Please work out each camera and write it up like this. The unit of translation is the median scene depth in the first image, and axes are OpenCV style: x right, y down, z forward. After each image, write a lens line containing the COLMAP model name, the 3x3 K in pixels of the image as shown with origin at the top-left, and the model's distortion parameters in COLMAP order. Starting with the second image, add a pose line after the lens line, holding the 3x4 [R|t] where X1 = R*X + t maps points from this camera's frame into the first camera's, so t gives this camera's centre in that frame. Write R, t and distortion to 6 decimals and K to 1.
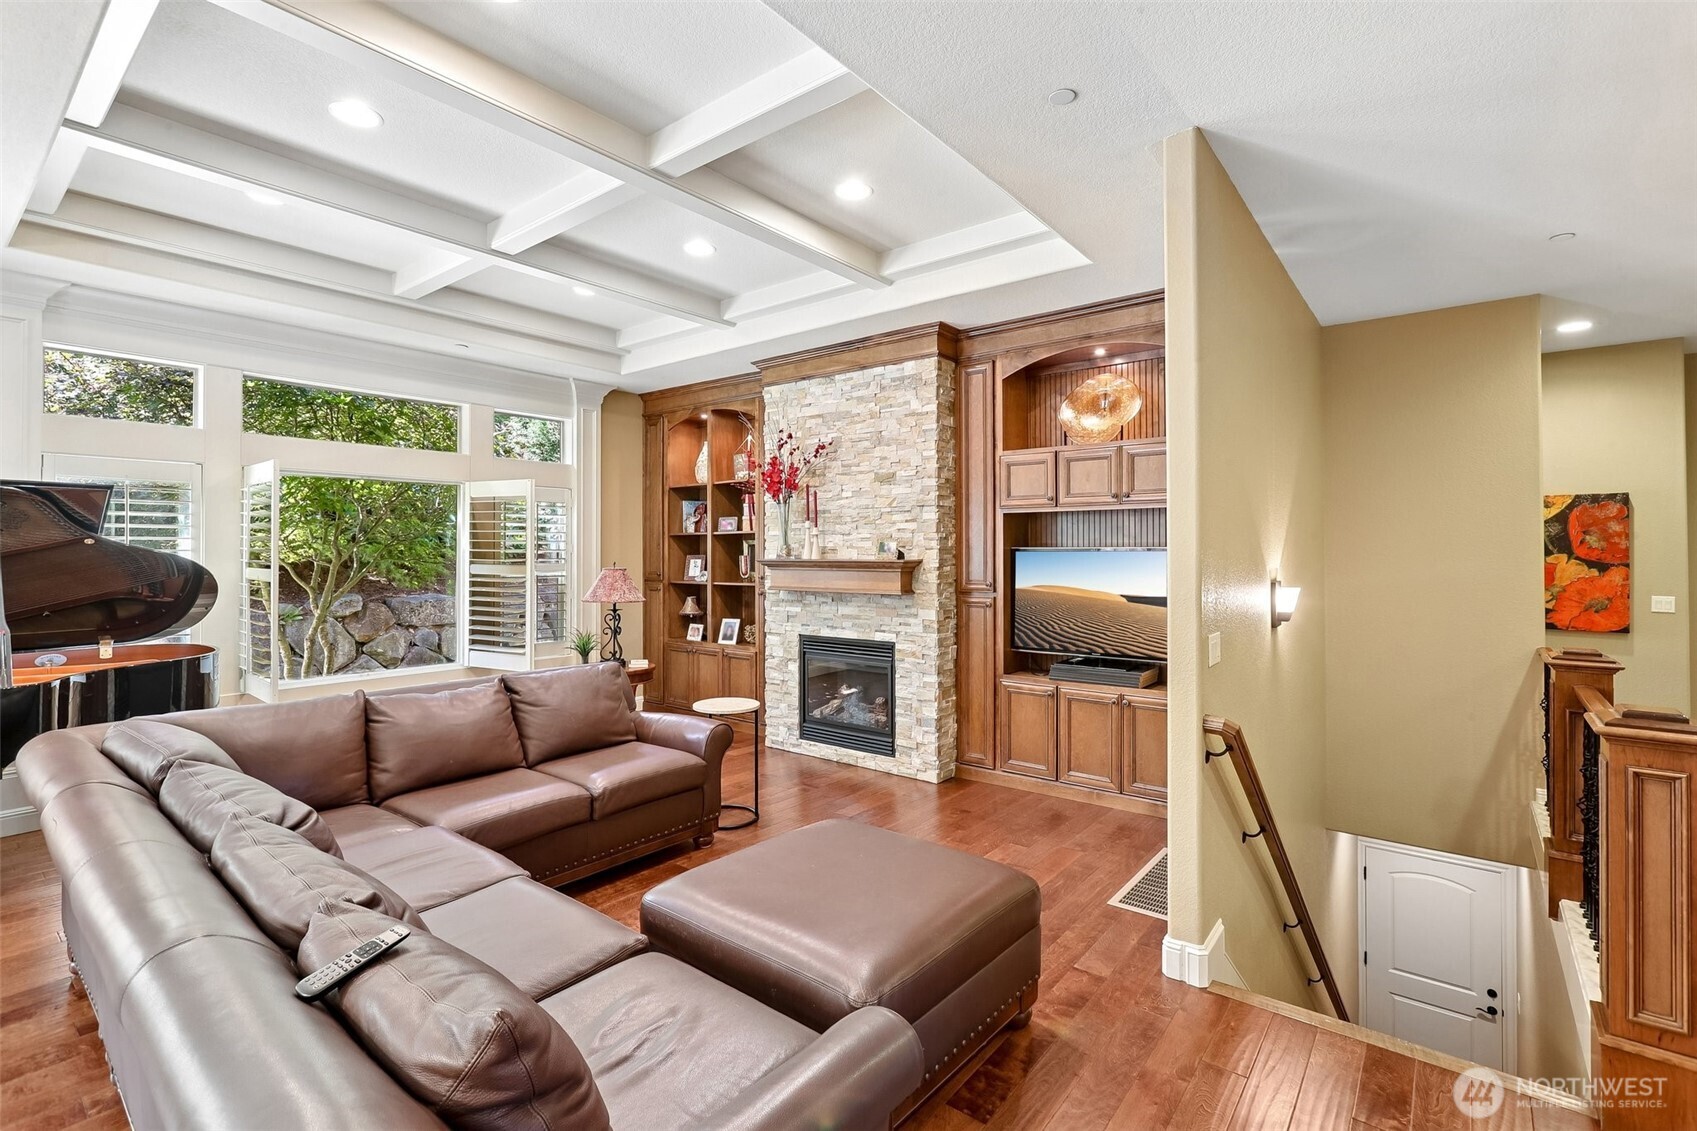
lens RADIAL K [[772.5, 0, 841.9], [0, 772.5, 554.7], [0, 0, 1]] dist [-0.002342, 0.000008]
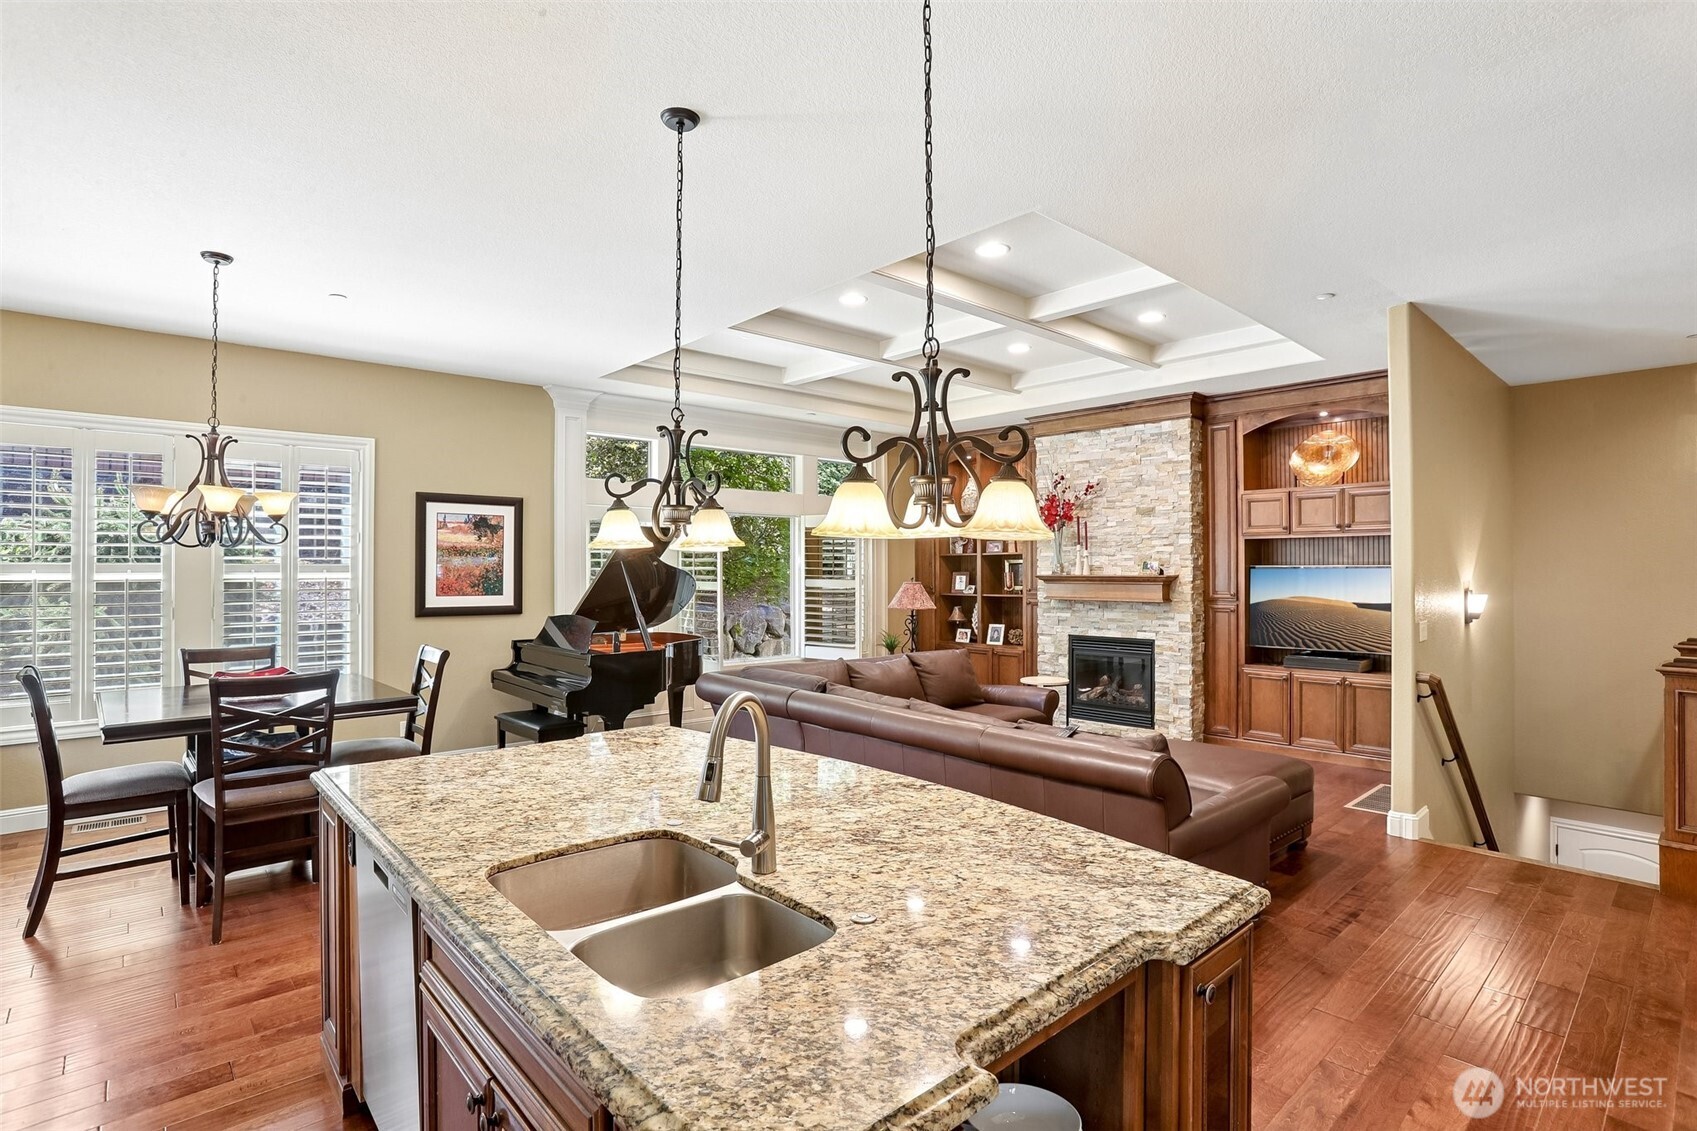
lens RADIAL K [[826.3, 0, 859.1], [0, 826.3, 572.5], [0, 0, 1]] dist [-0.067017, 0.039101]
pose [[0.989219, -0.000656, -0.146443, -0.221193], [0.000589, 1.000000, -0.000498, 0.002200], [0.146443, 0.000406, 0.989219, -0.424696]]
